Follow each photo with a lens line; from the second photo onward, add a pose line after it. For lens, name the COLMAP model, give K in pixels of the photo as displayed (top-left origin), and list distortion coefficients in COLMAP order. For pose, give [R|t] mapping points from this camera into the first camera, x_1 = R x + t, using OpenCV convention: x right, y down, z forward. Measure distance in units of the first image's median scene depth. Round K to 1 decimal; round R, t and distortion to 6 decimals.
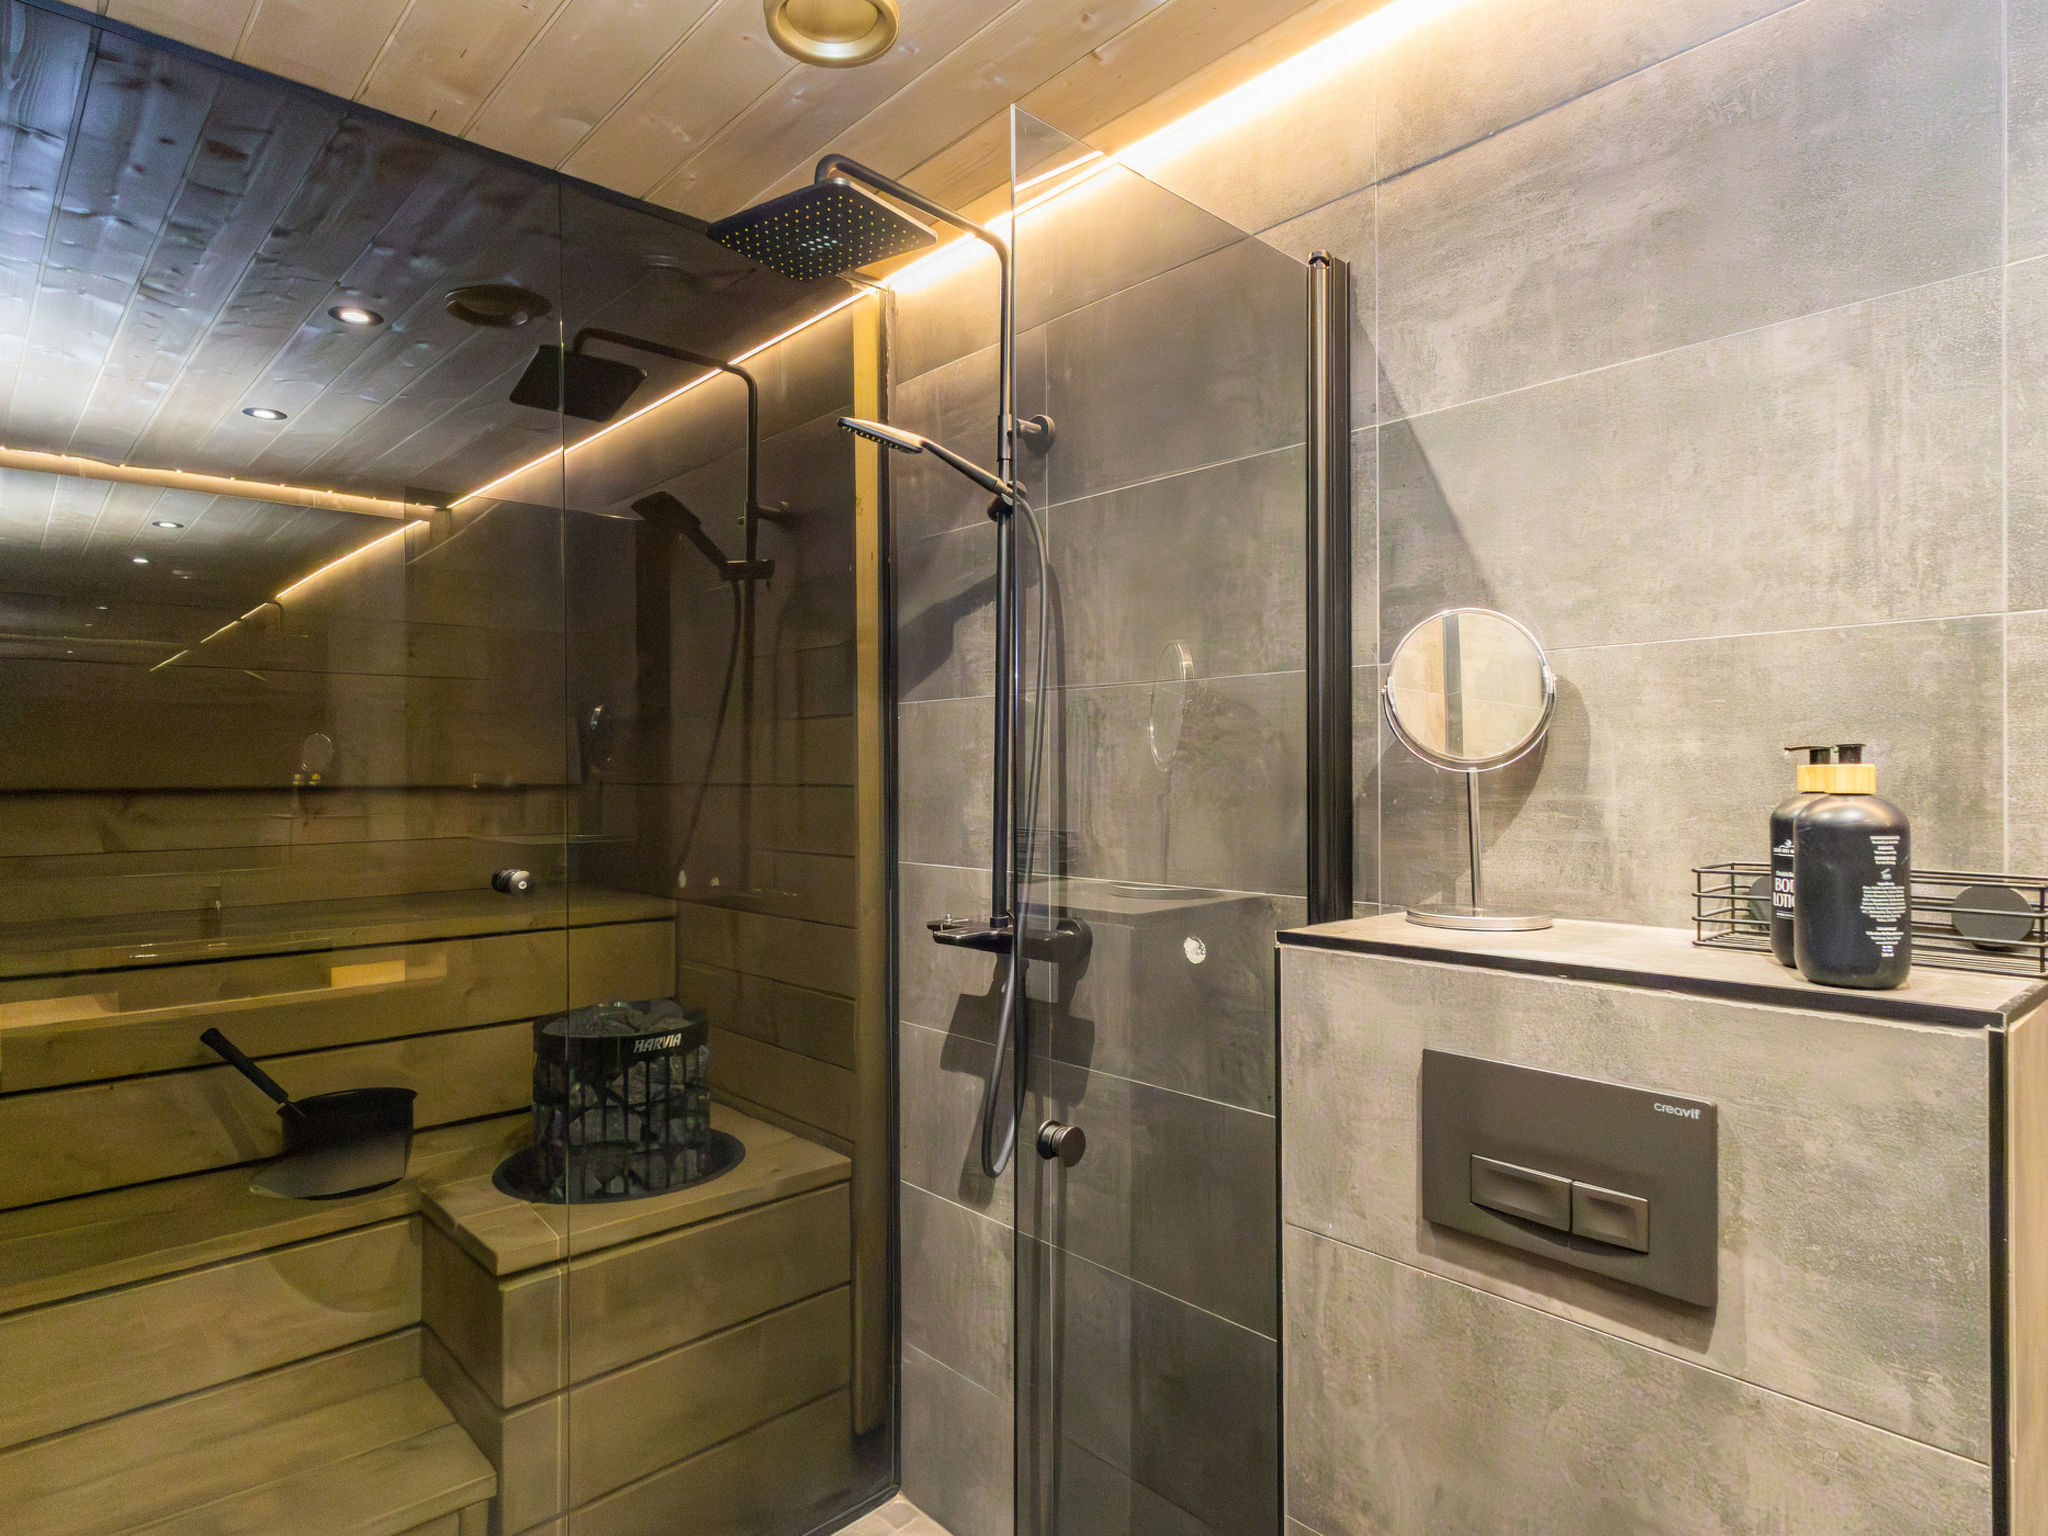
lens RADIAL K [[1173.6, 0, 1022.5], [0, 1173.6, 775.0], [0, 0, 1]] dist [0.021210, -0.003224]
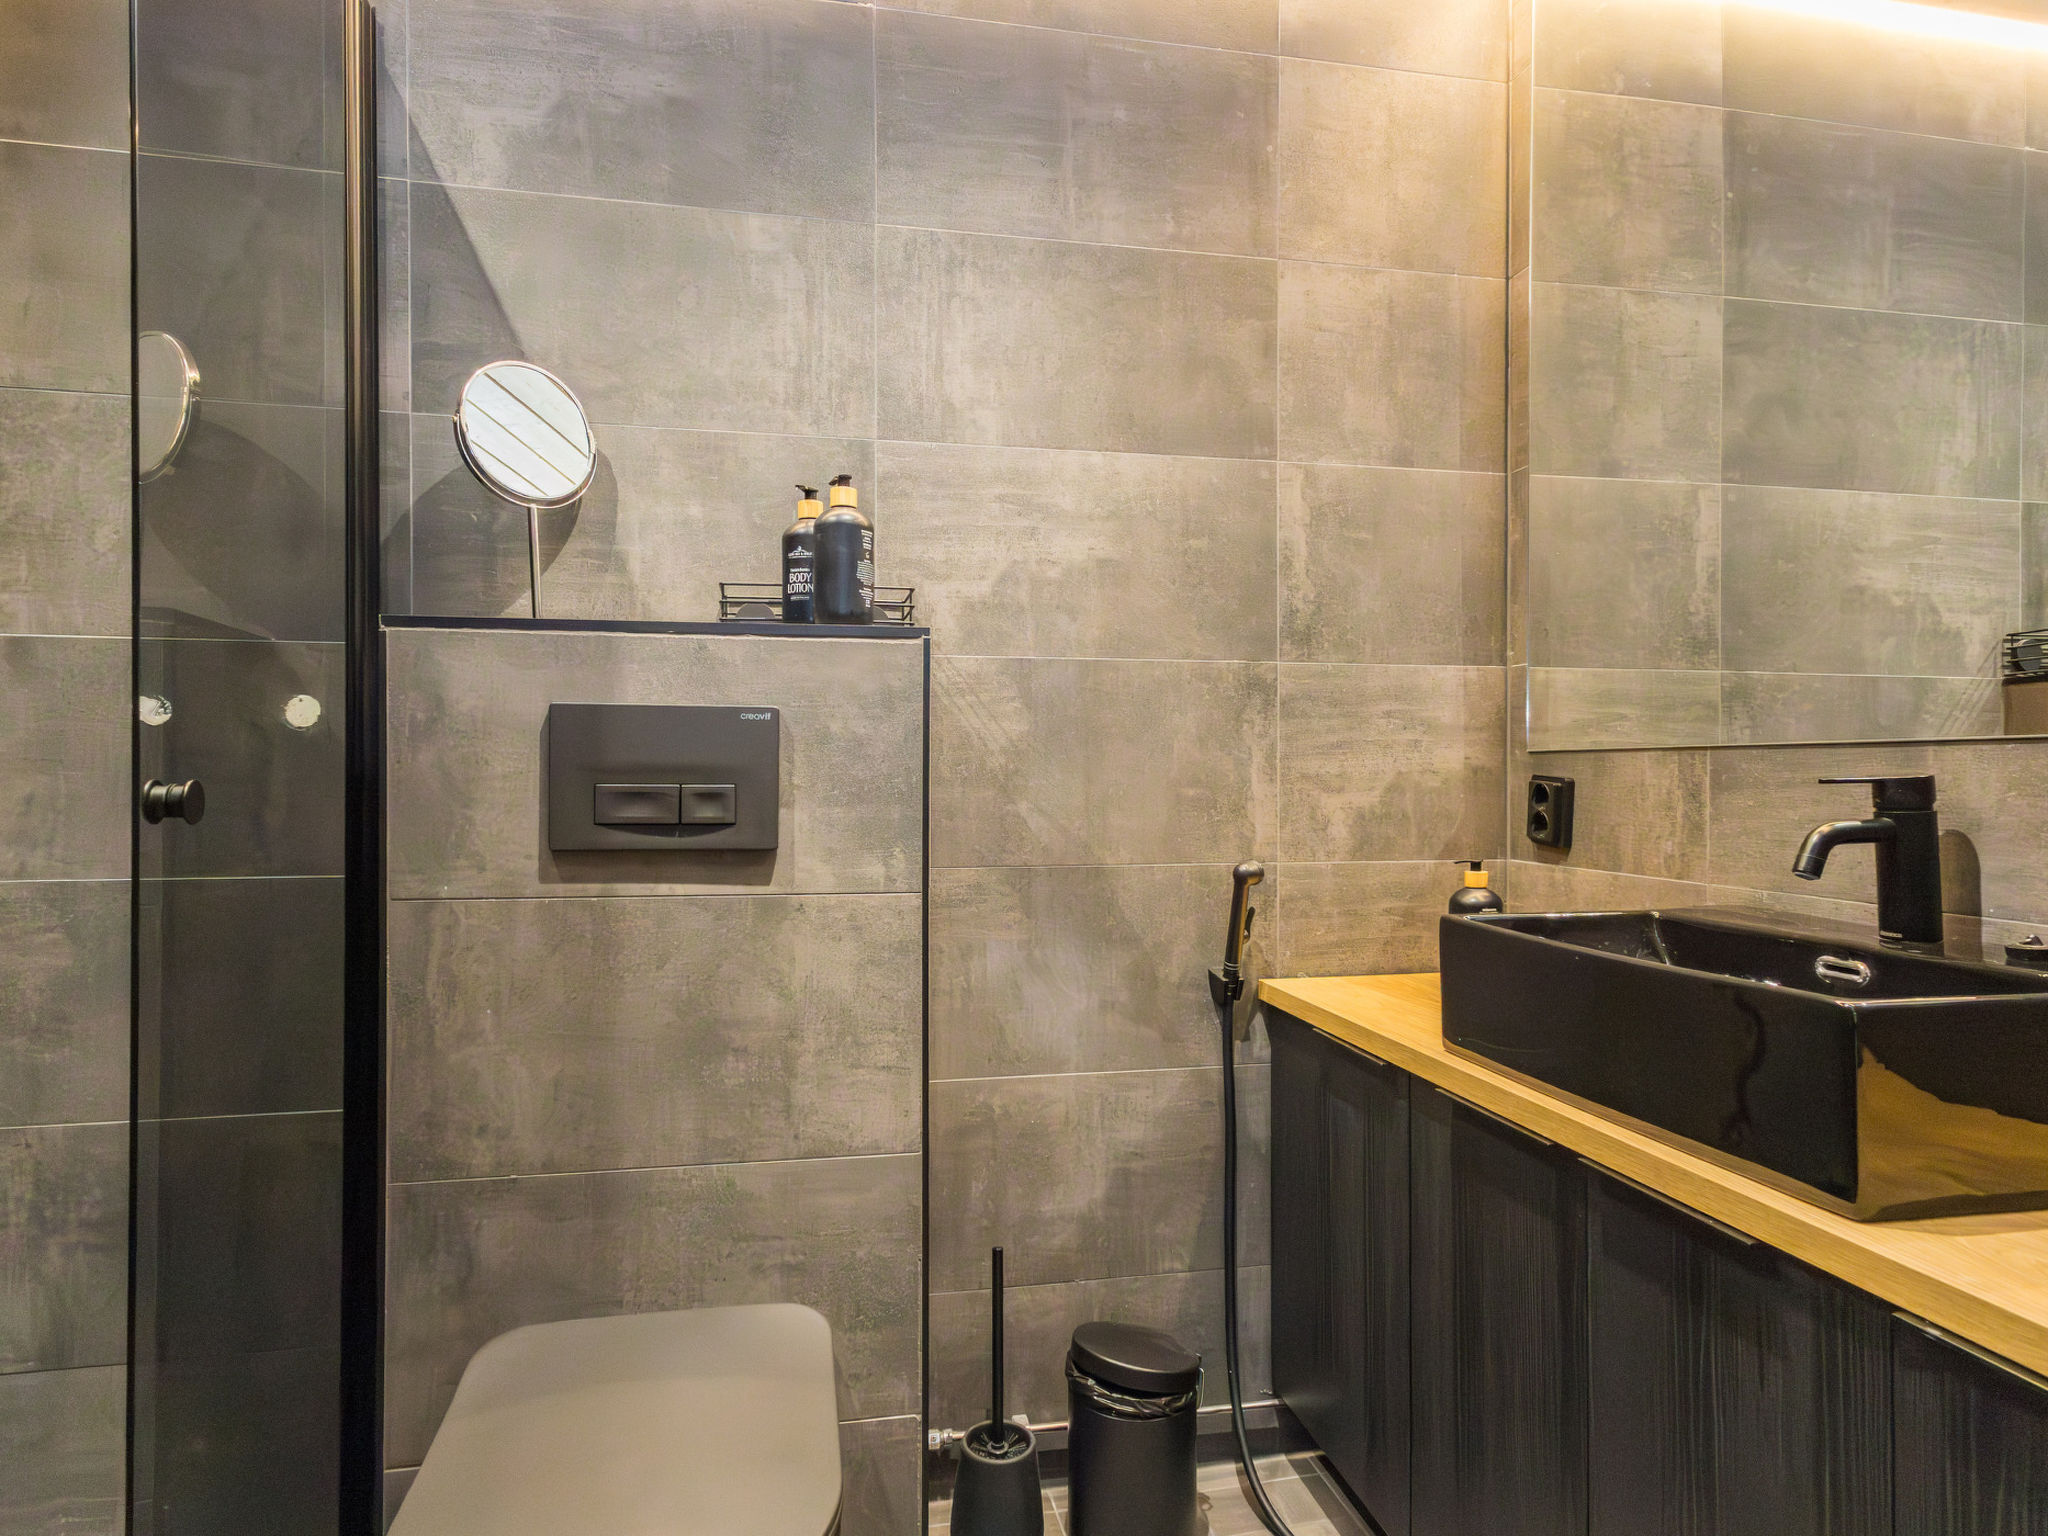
lens RADIAL K [[1173.6, 0, 1022.5], [0, 1173.6, 775.0], [0, 0, 1]] dist [0.021210, -0.003224]
pose [[0.516669, 0.006478, 0.856161, -0.409719], [0.001263, 0.999965, -0.008329, 0.311671], [-0.856184, 0.005385, 0.516642, 0.003862]]
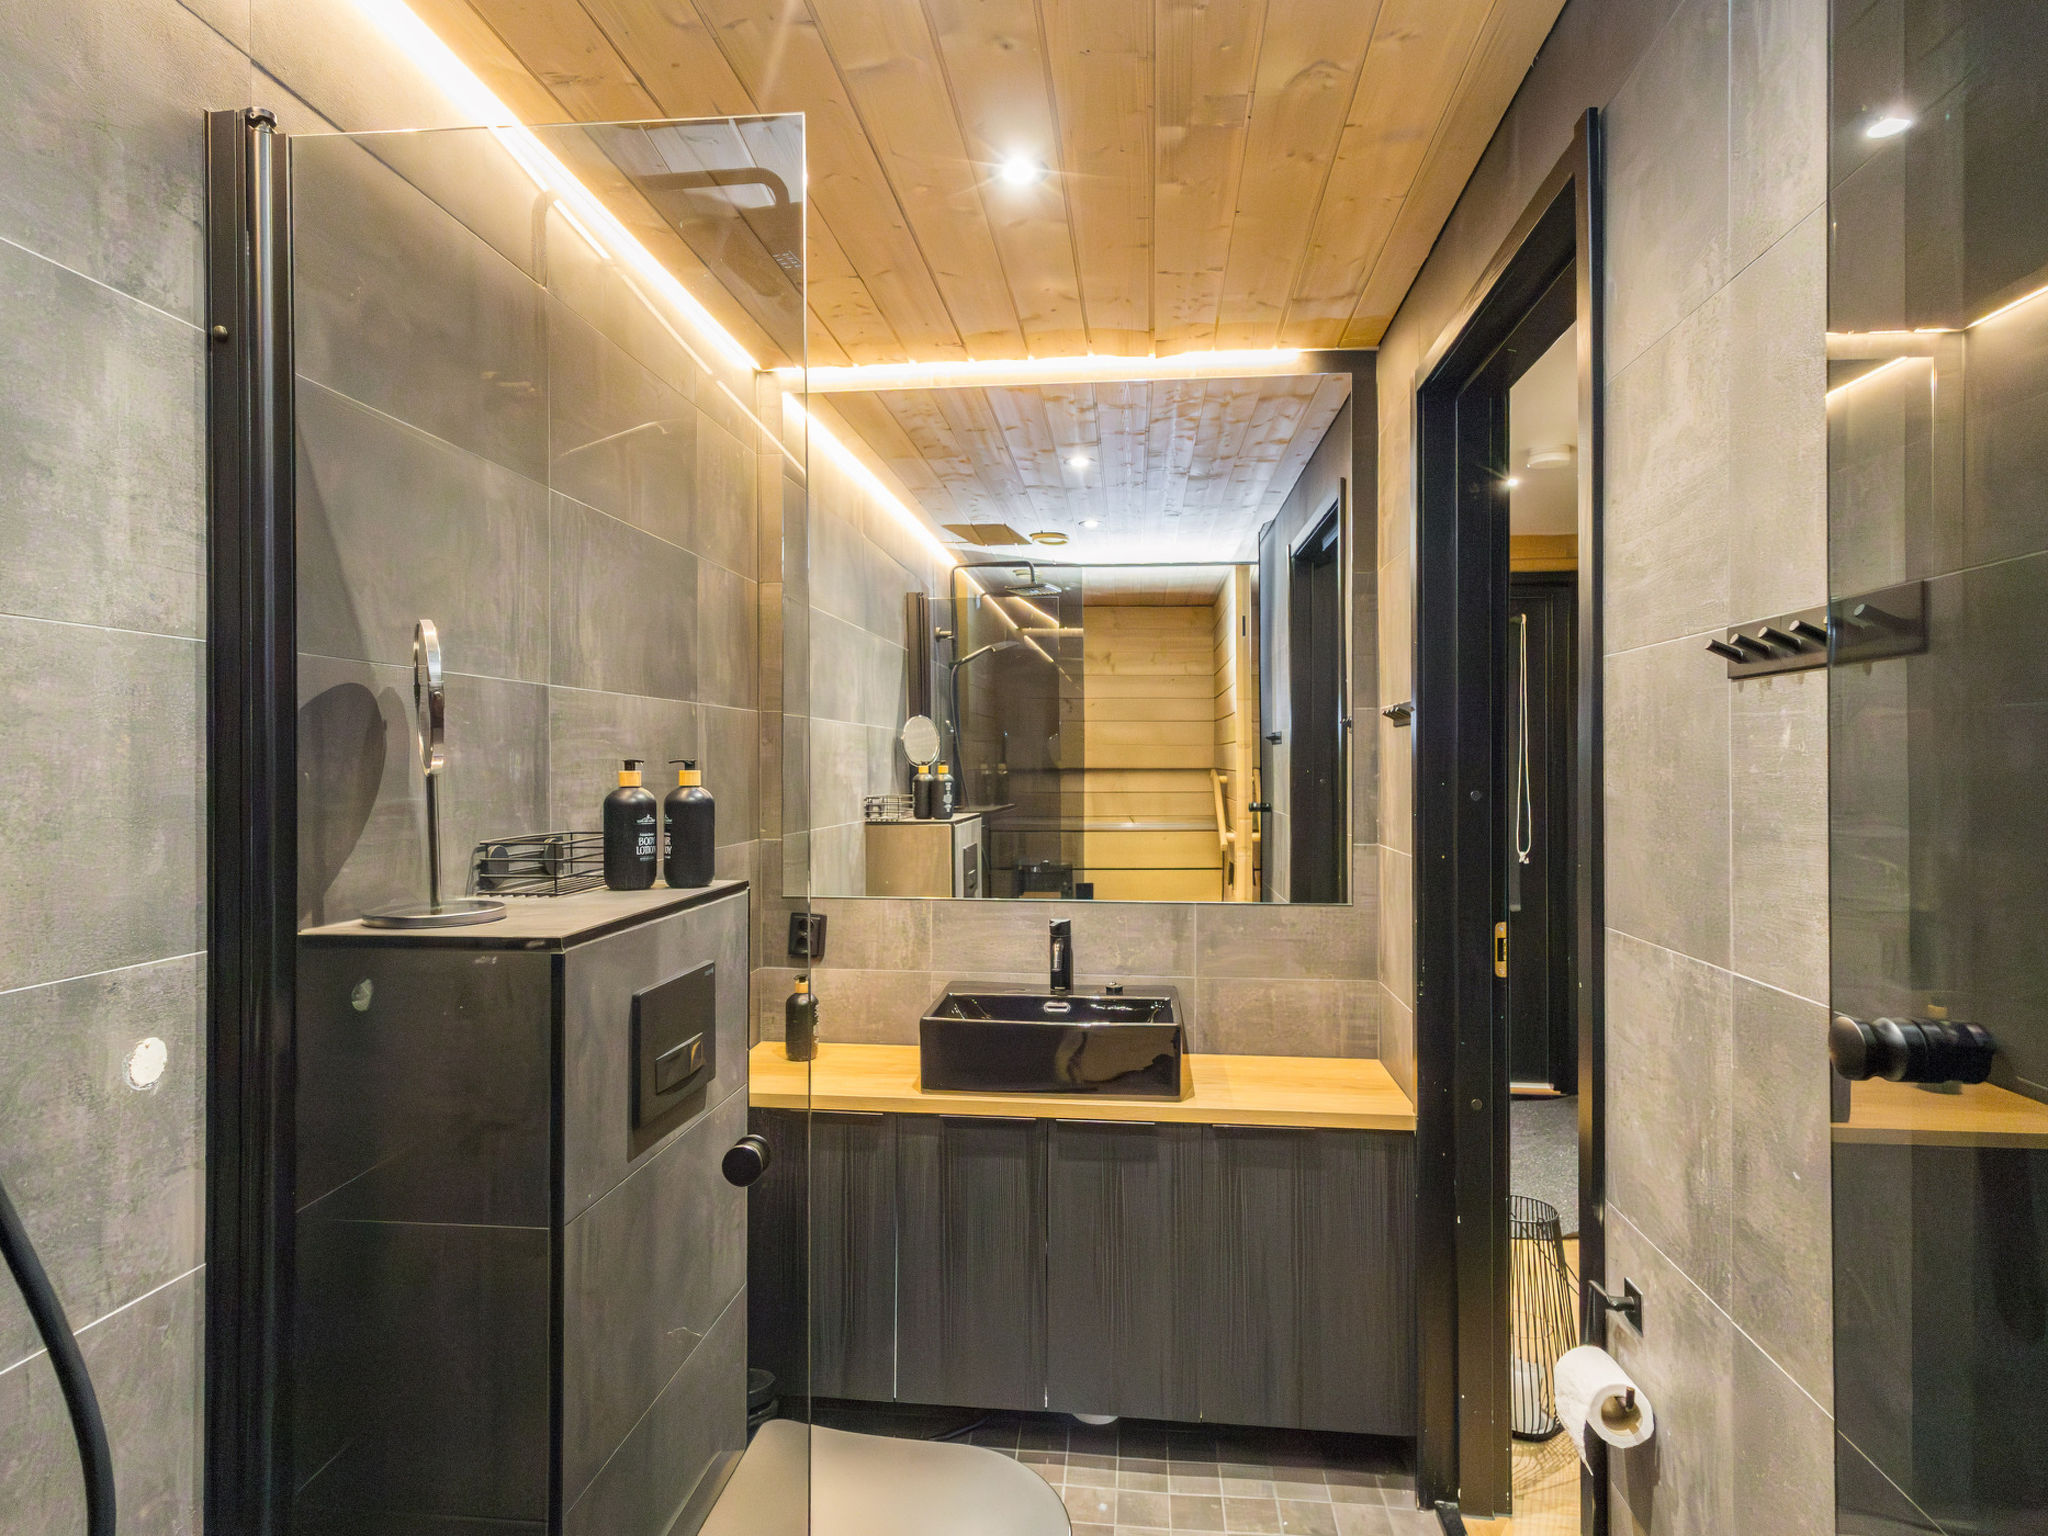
lens RADIAL K [[1173.6, 0, 1022.5], [0, 1173.6, 775.0], [0, 0, 1]] dist [0.021210, -0.003224]
pose [[-0.656800, -0.000972, 0.754064, -0.879268], [0.008778, 0.999922, 0.008935, -0.011569], [-0.754014, 0.012488, -0.656740, 1.508797]]
